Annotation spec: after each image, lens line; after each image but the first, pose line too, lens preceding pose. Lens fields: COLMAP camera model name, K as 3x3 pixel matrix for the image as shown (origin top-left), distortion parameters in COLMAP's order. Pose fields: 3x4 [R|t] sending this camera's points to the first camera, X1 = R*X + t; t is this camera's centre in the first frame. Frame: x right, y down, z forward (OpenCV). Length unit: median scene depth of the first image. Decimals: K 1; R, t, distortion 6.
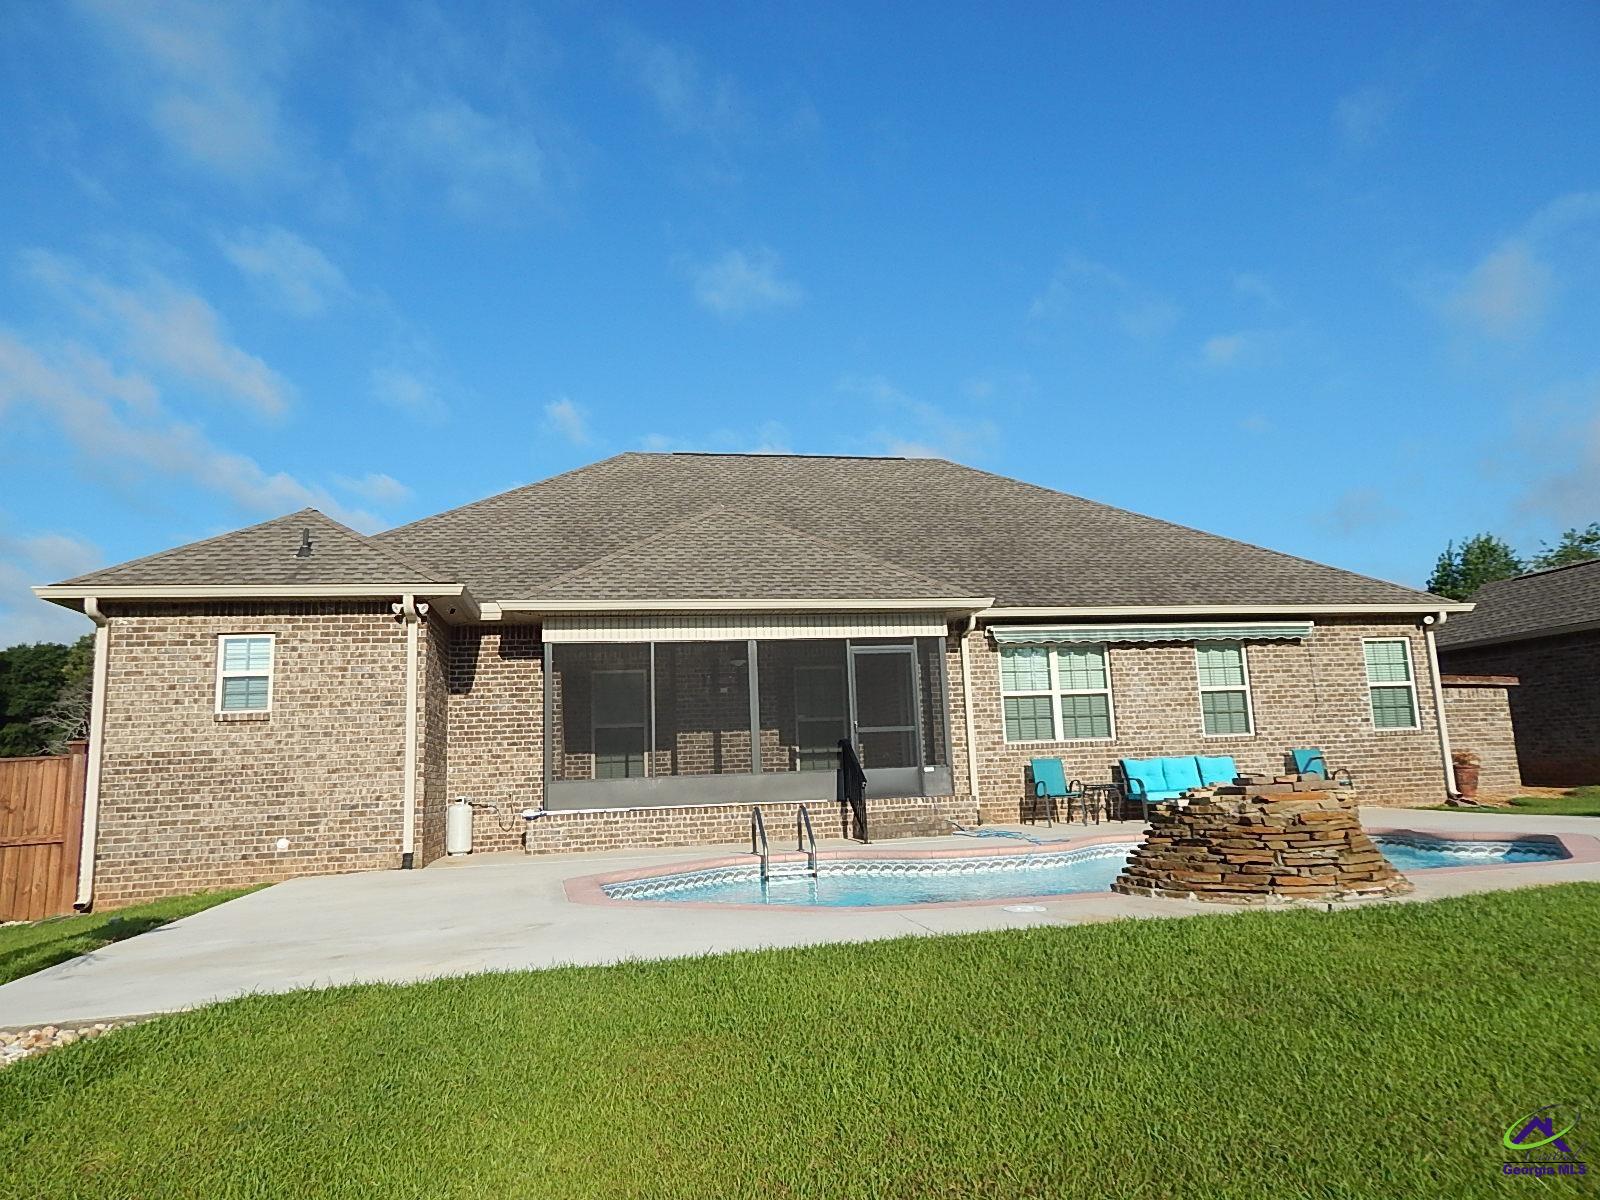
lens RADIAL K [[1031.5, 0, 800.0], [0, 1031.5, 600.0], [0, 0, 1]] dist [0.006972, -0.001526]
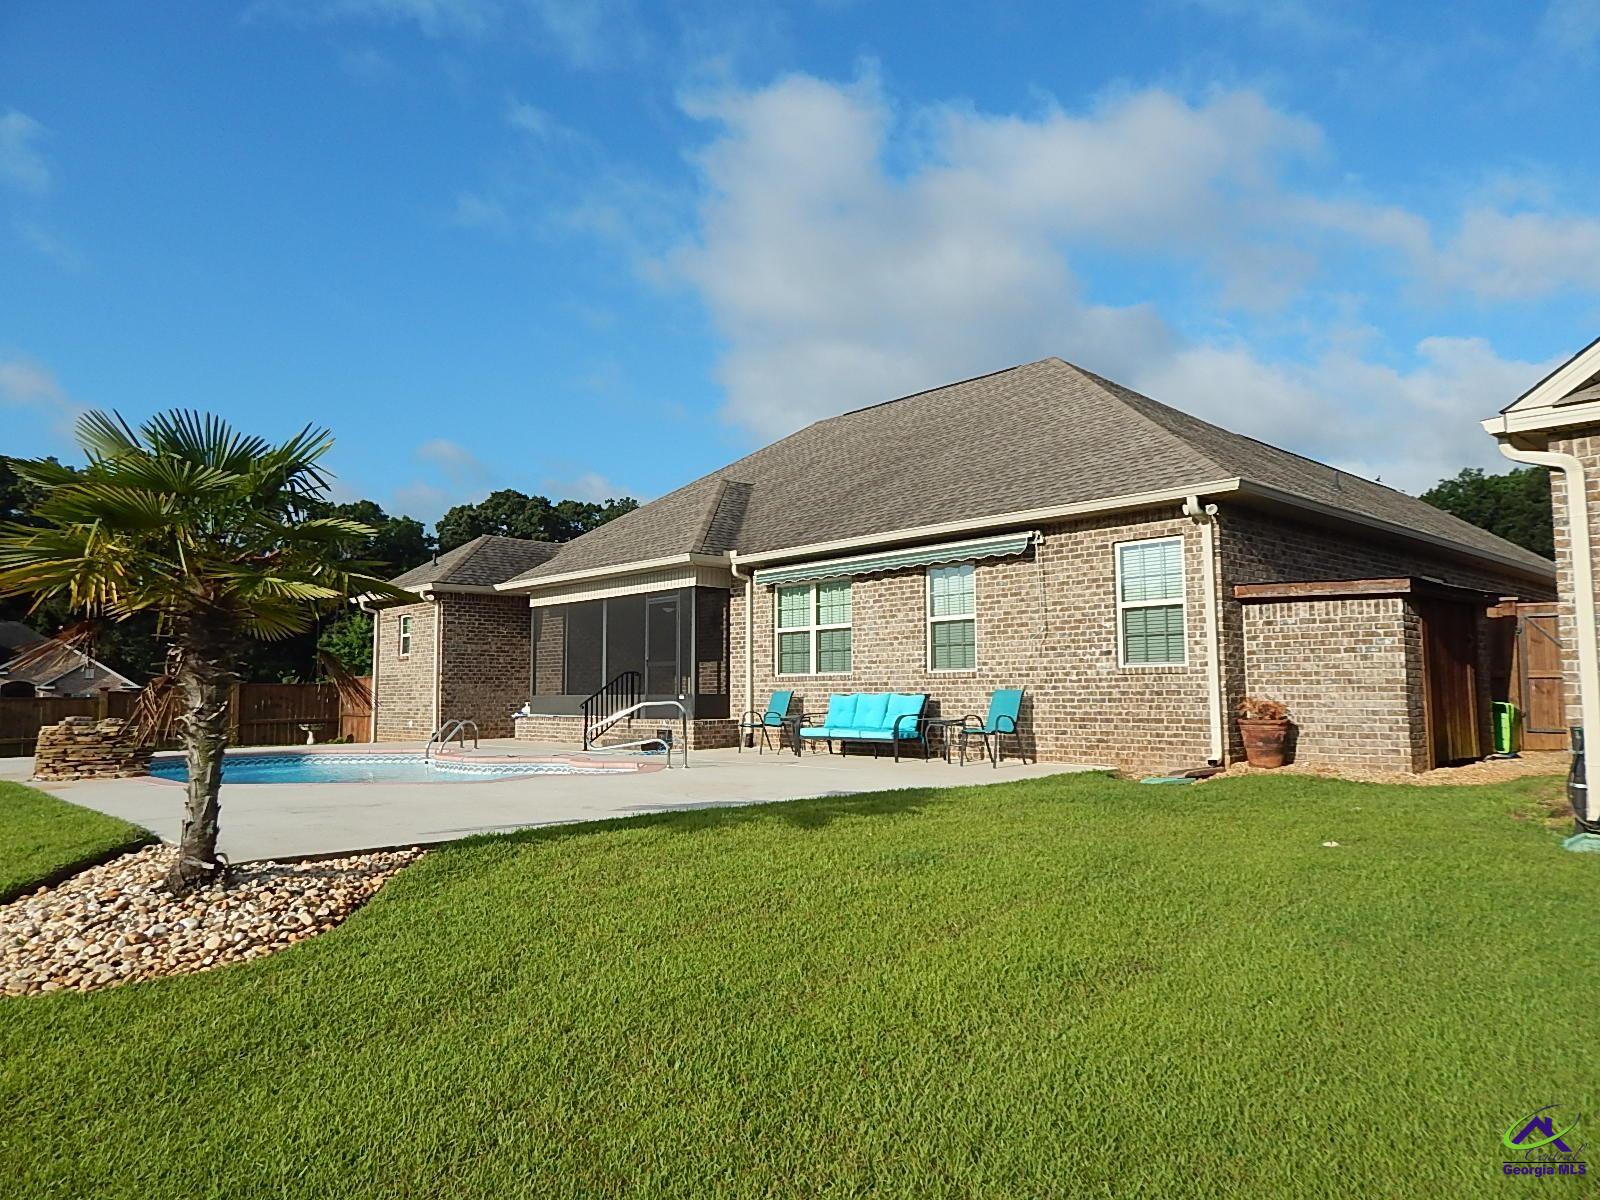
lens RADIAL K [[1091.0, 0, 810.3], [0, 1091.0, 593.6], [0, 0, 1]] dist [0.002259, -0.003969]
pose [[0.526154, -0.041134, -0.849394, 1.152706], [0.131283, 0.990784, 0.033342, 0.018017], [0.840194, -0.129054, 0.526706, 0.413715]]
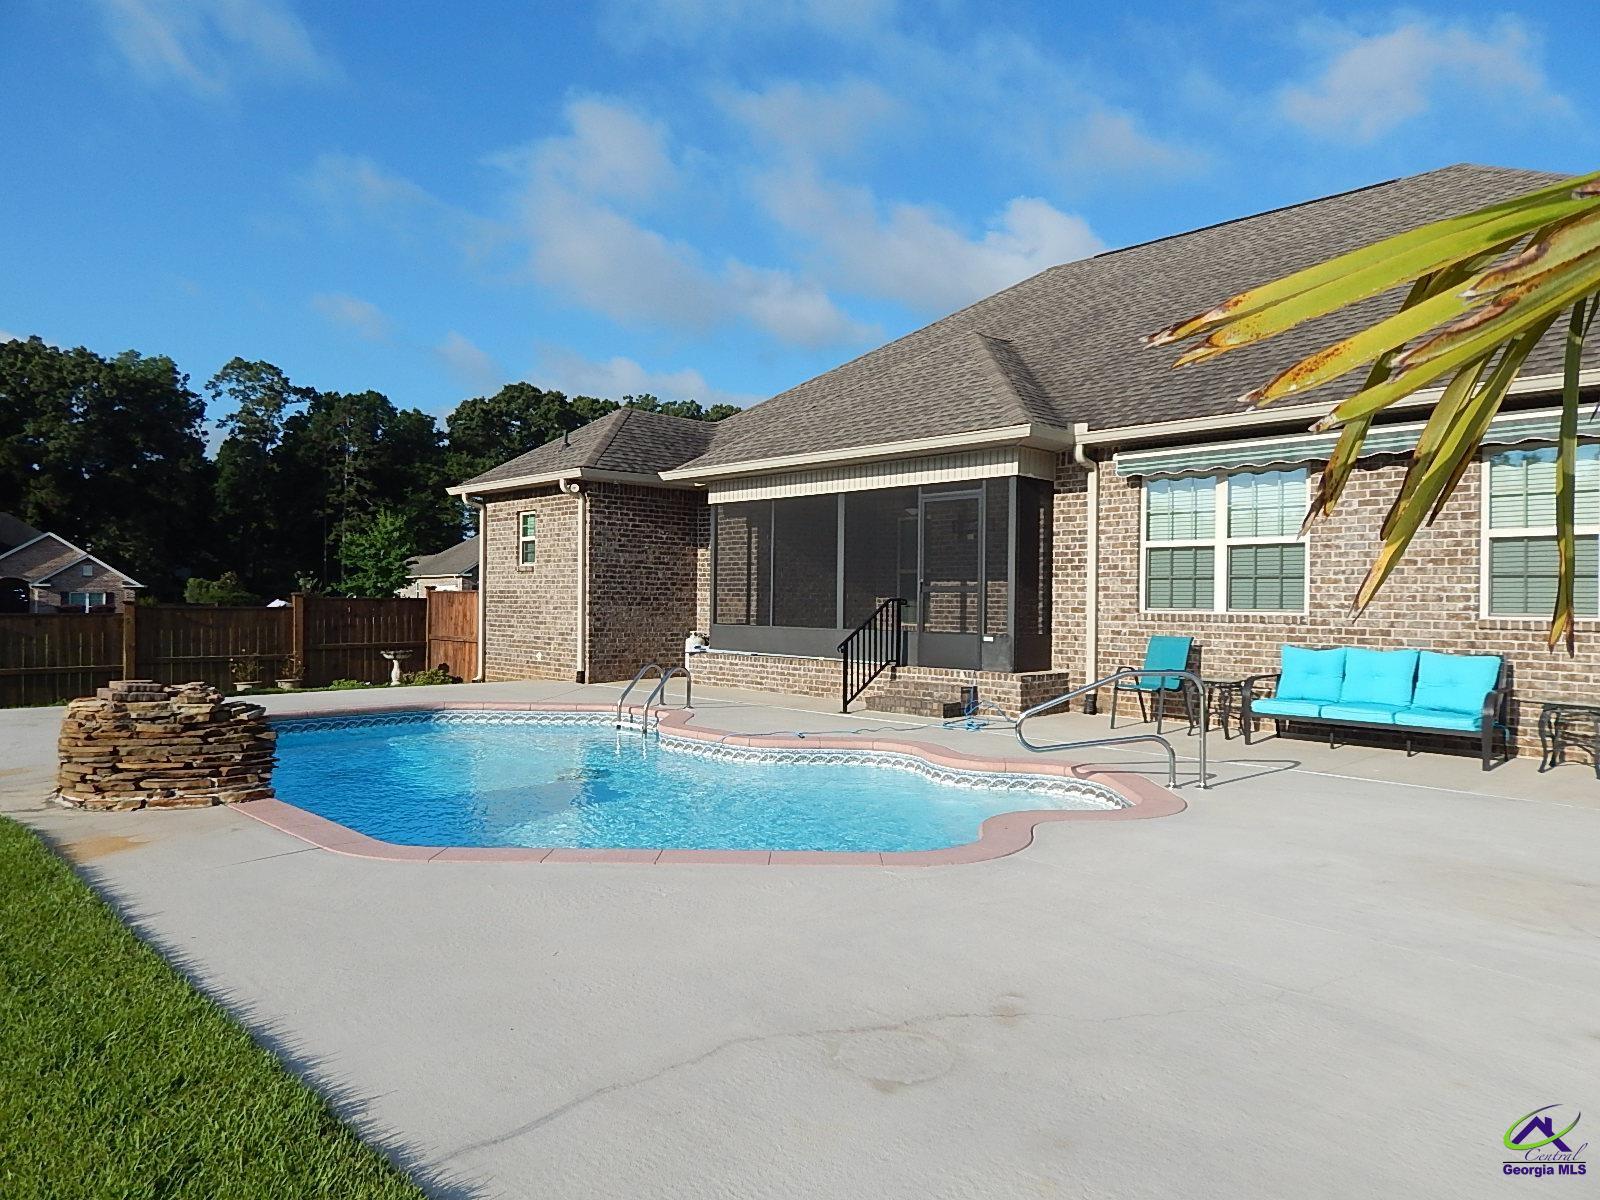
lens RADIAL K [[1079.8, 0, 800.0], [0, 1079.8, 600.0], [0, 0, 1]] dist [-0.000607, -0.000190]
pose [[0.530702, 0.046763, -0.846267, 0.691513], [0.111019, 0.986039, 0.124107, 0.007403], [0.840256, -0.159815, 0.518102, 0.378095]]
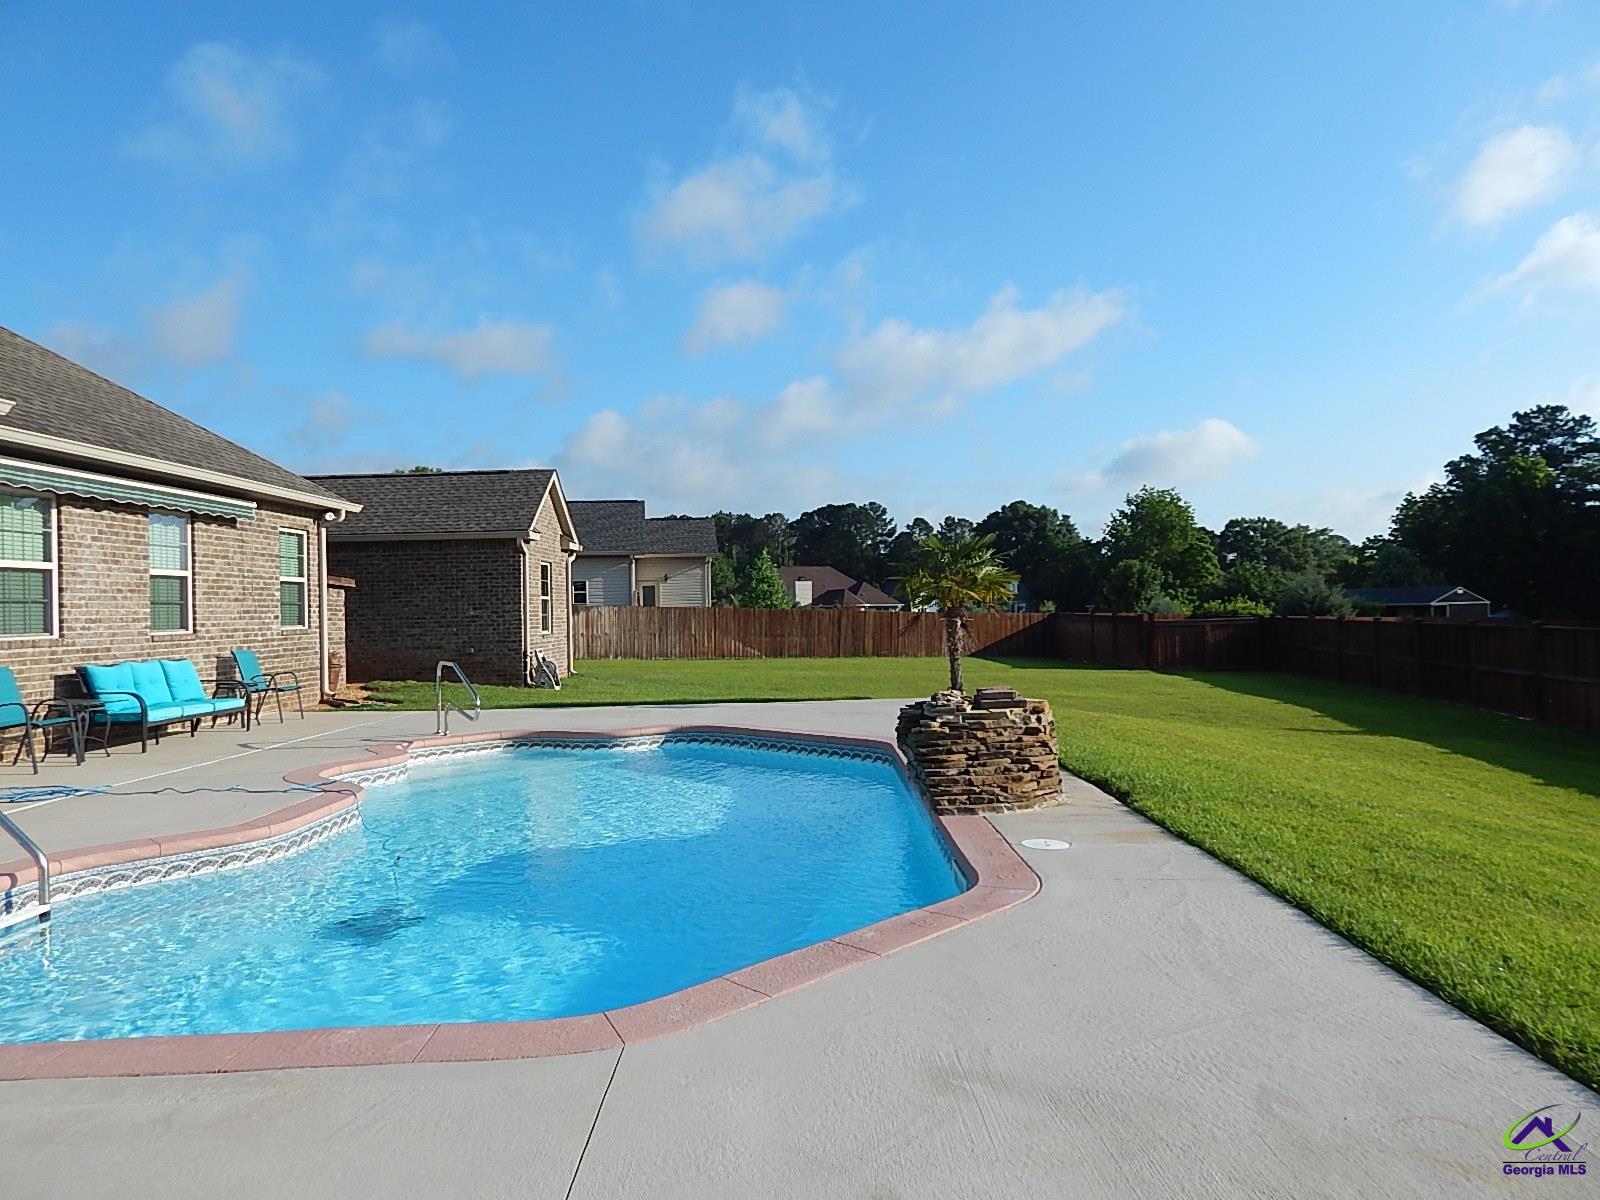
lens RADIAL K [[1058.5, 0, 800.0], [0, 1058.5, 600.0], [0, 0, 1]] dist [-0.001500, -0.003388]
pose [[0.217551, 0.043446, 0.975082, -0.267347], [-0.147533, 0.988994, -0.011149, 0.044949], [-0.964835, -0.141431, 0.221566, 0.364615]]
